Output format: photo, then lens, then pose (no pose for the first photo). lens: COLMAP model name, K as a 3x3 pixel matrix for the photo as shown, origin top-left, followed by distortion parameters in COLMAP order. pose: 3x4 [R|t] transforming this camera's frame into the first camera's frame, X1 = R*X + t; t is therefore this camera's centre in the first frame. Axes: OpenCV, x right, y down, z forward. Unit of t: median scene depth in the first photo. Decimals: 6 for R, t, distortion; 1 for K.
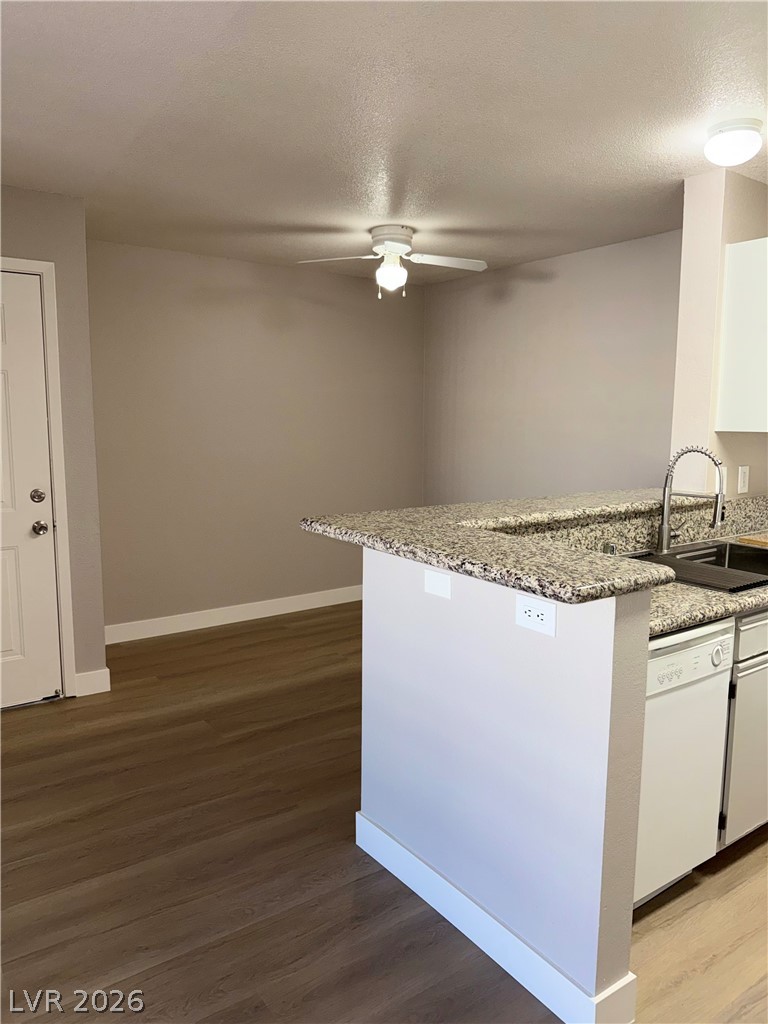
lens RADIAL K [[706.5, 0, 378.1], [0, 706.5, 517.0], [0, 0, 1]] dist [0.138627, -0.249971]
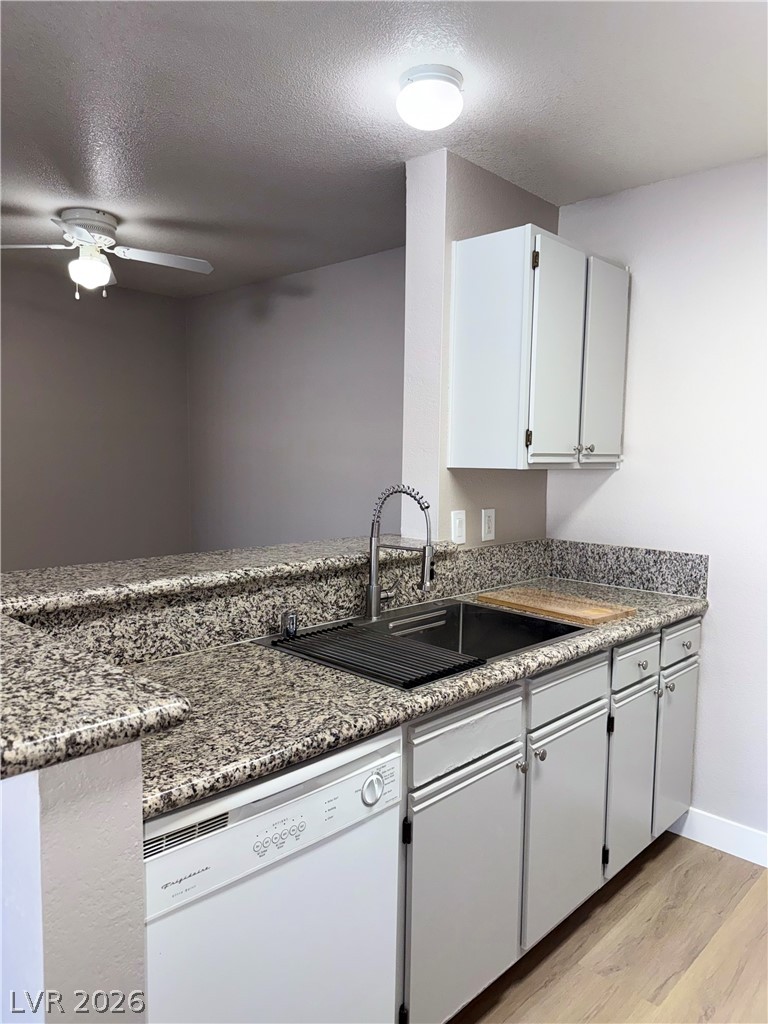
lens RADIAL K [[706.5, 0, 378.1], [0, 706.5, 517.0], [0, 0, 1]] dist [0.138627, -0.249971]
pose [[0.983154, -0.007444, 0.182626, 0.274875], [0.017137, 0.998523, -0.051557, -0.024105], [-0.181973, 0.053819, 0.981830, 0.244476]]
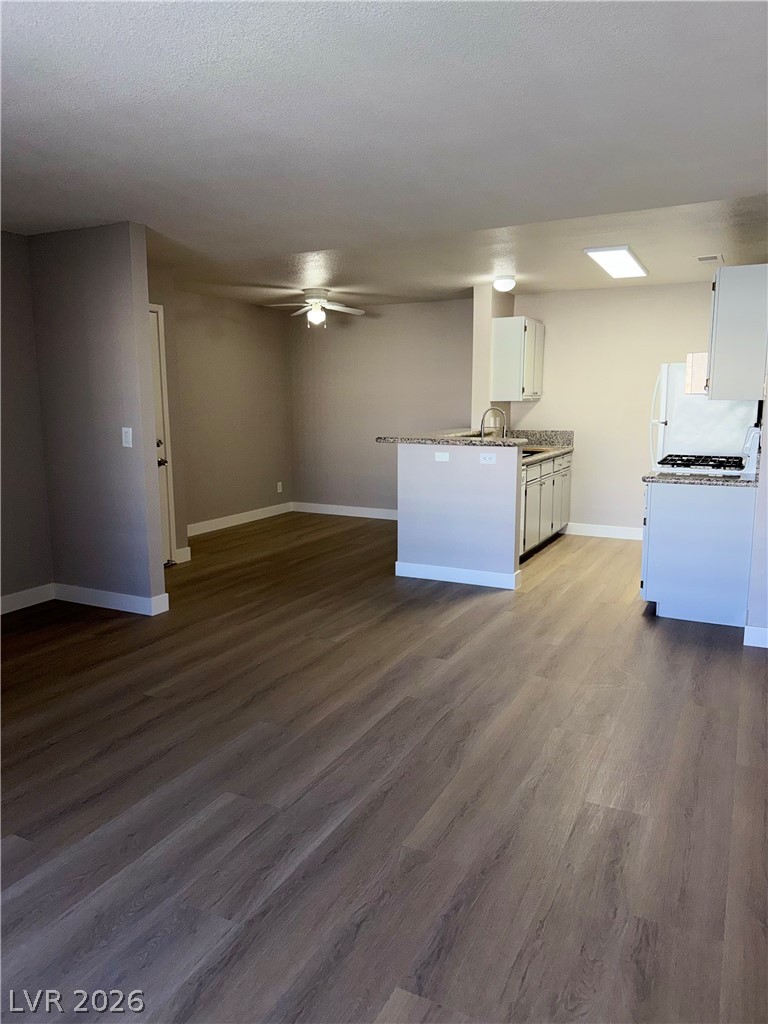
lens RADIAL K [[706.5, 0, 378.1], [0, 706.5, 517.0], [0, 0, 1]] dist [0.138627, -0.249971]
pose [[0.888748, -0.083475, 0.450731, -1.007682], [0.073197, 0.996506, 0.040223, 0.146570], [-0.452514, -0.002756, 0.891753, -0.952095]]
